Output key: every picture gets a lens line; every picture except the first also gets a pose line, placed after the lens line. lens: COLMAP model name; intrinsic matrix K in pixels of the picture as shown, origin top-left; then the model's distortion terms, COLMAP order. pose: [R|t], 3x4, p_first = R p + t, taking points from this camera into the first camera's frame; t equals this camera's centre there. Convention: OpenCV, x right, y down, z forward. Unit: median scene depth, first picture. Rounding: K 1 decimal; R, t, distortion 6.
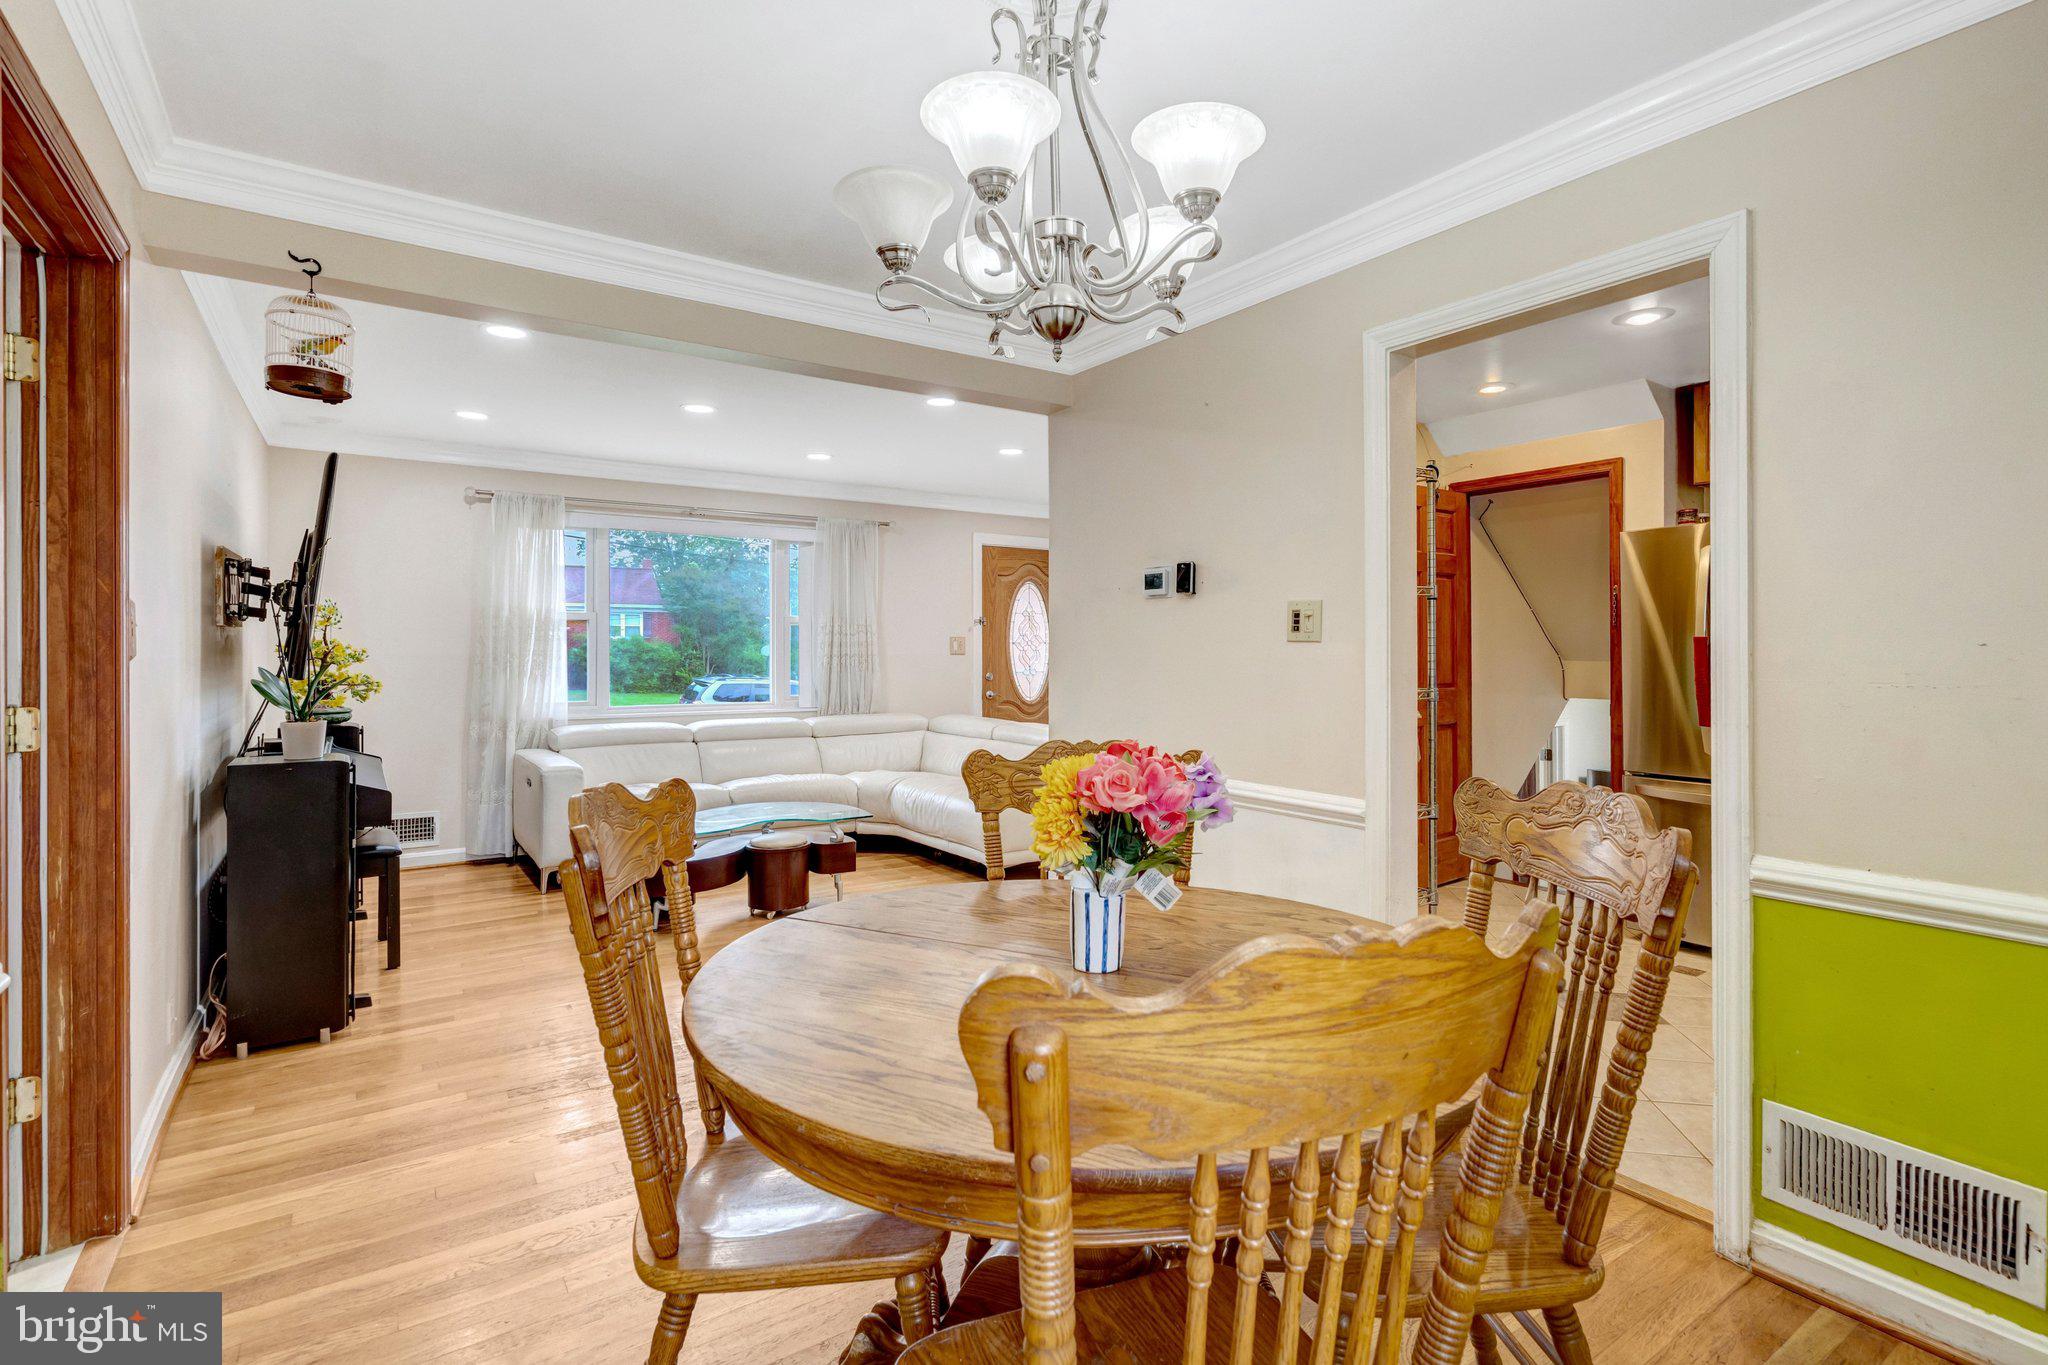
lens RADIAL K [[966.5, 0, 1033.2], [0, 966.5, 661.6], [0, 0, 1]] dist [0.000327, 0.001057]
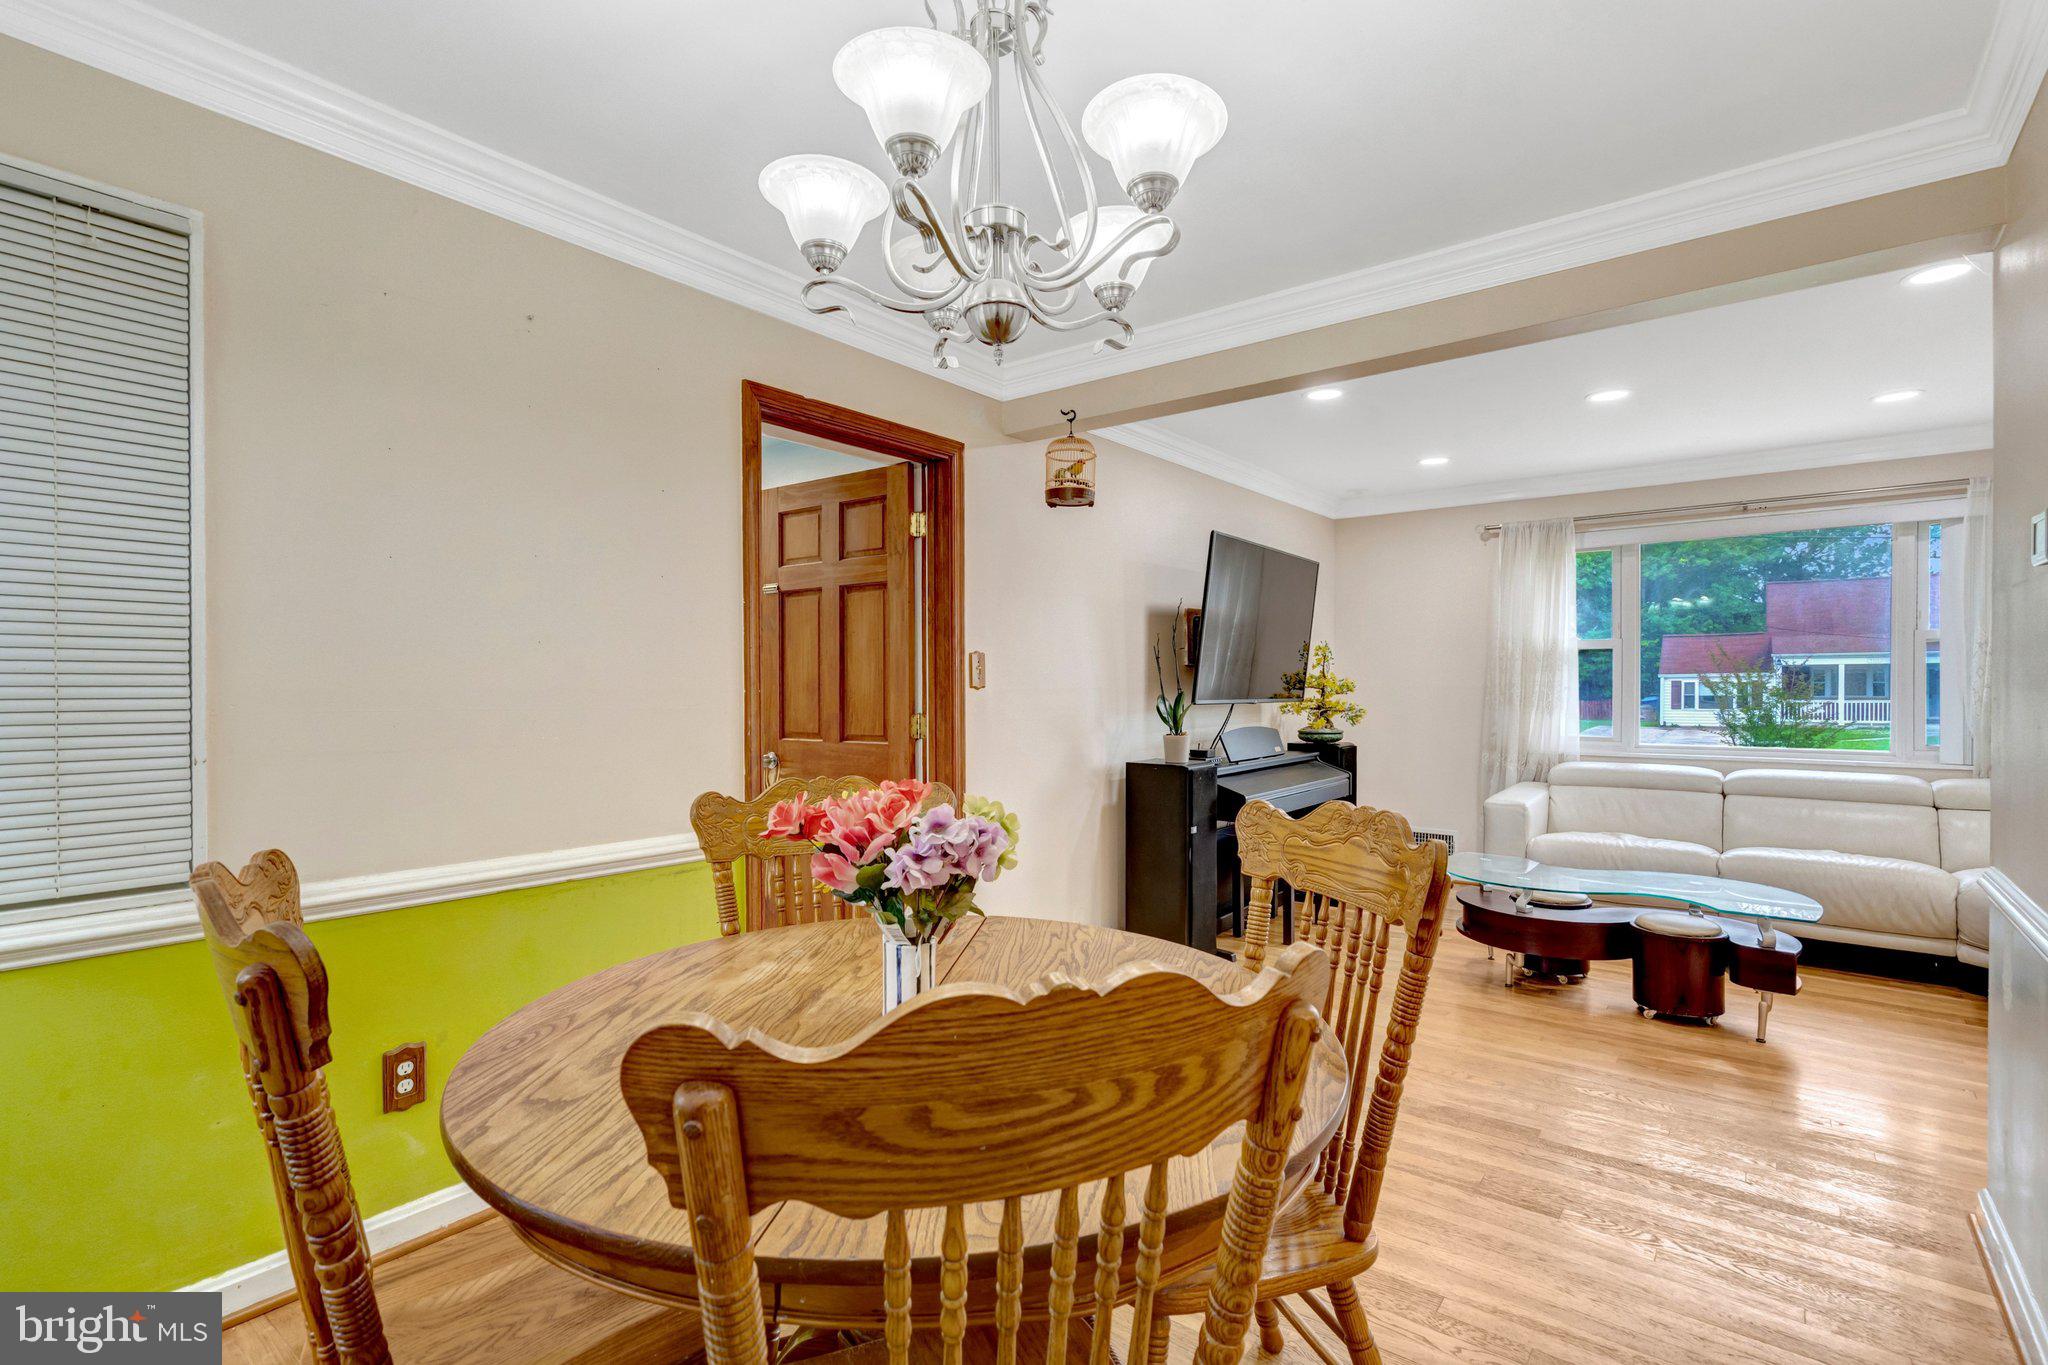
lens RADIAL K [[966.5, 0, 1033.2], [0, 966.5, 661.6], [0, 0, 1]] dist [0.000327, 0.001057]
pose [[0.283743, -0.030837, -0.958404, 0.508395], [-0.005070, 0.999421, -0.033658, 0.008006], [0.958887, 0.014409, 0.283422, 0.444865]]
